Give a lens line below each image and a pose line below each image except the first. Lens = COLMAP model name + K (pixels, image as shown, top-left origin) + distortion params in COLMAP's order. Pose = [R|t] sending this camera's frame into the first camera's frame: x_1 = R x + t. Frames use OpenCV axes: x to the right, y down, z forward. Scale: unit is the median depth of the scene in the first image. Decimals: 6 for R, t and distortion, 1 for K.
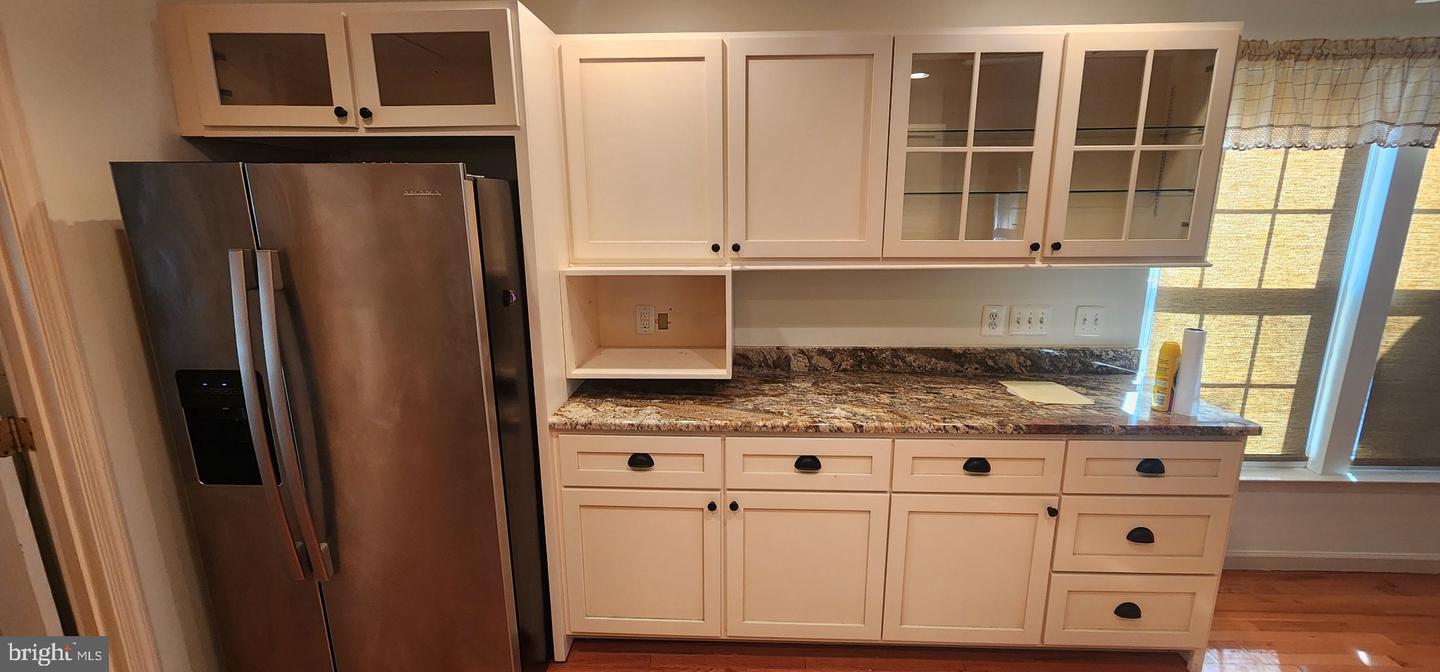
lens RADIAL K [[597.3, 0, 722.3], [0, 597.3, 343.7], [0, 0, 1]] dist [0.000781, 0.000160]
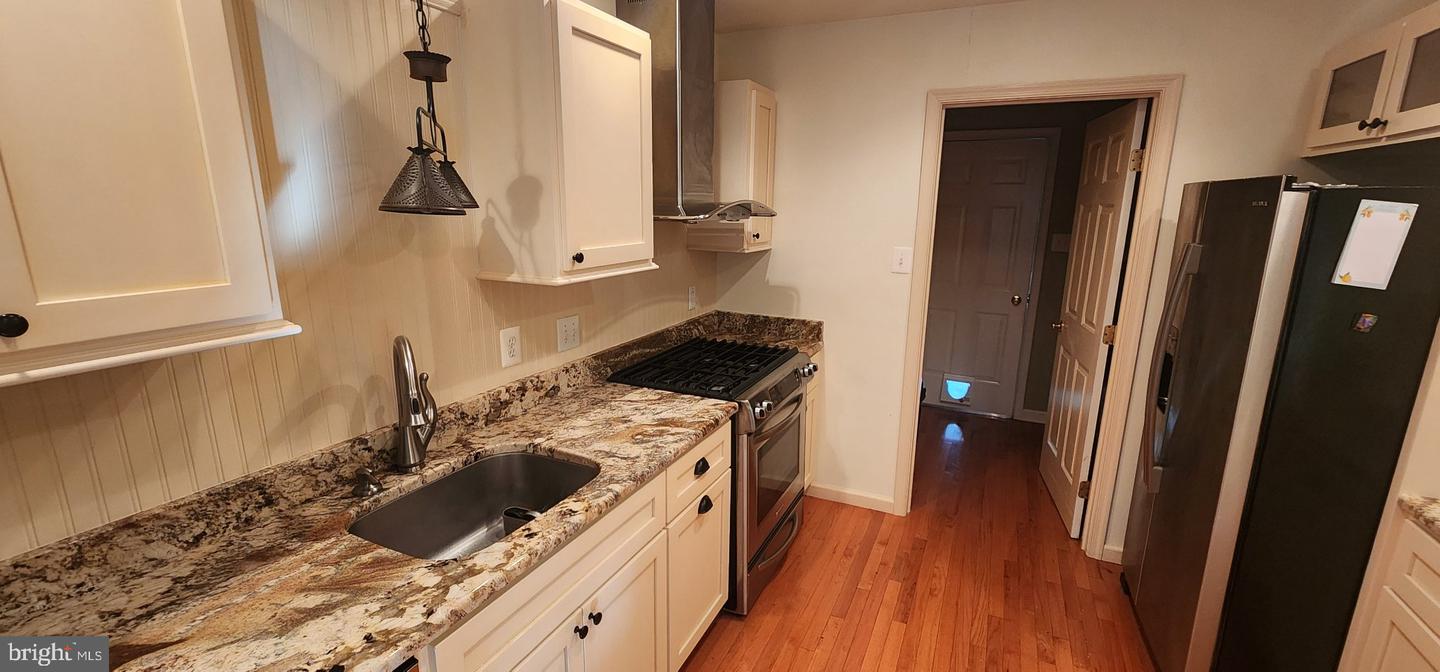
lens RADIAL K [[597.3, 0, 722.3], [0, 597.3, 343.7], [0, 0, 1]] dist [0.000781, 0.000160]
pose [[-0.401697, 0.211340, -0.891053, 0.678842], [-0.210437, 0.925666, 0.314417, -0.106836], [0.891266, 0.313811, -0.327363, 0.388571]]
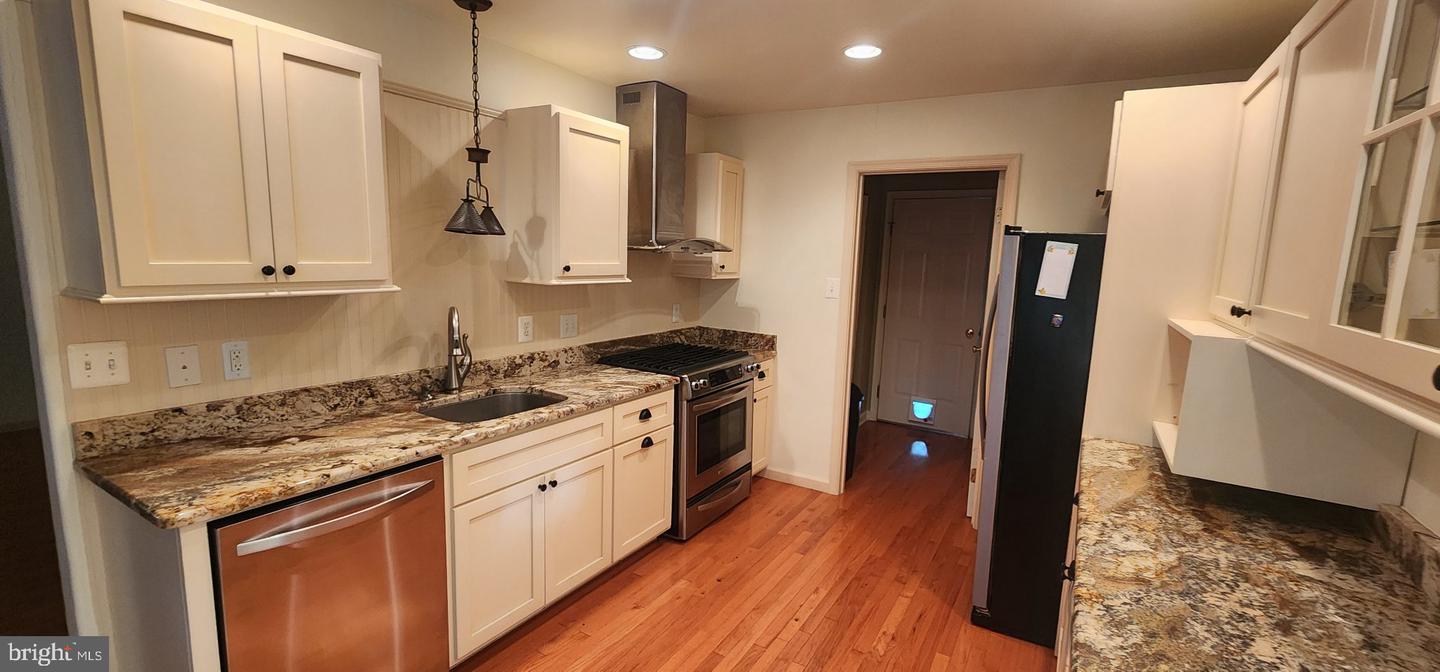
lens RADIAL K [[597.3, 0, 722.3], [0, 597.3, 343.7], [0, 0, 1]] dist [0.000781, 0.000160]
pose [[-0.492273, 0.121106, -0.861975, 0.962390], [-0.223898, 0.939336, 0.259843, -0.172511], [0.841153, 0.320908, -0.435294, 0.796055]]
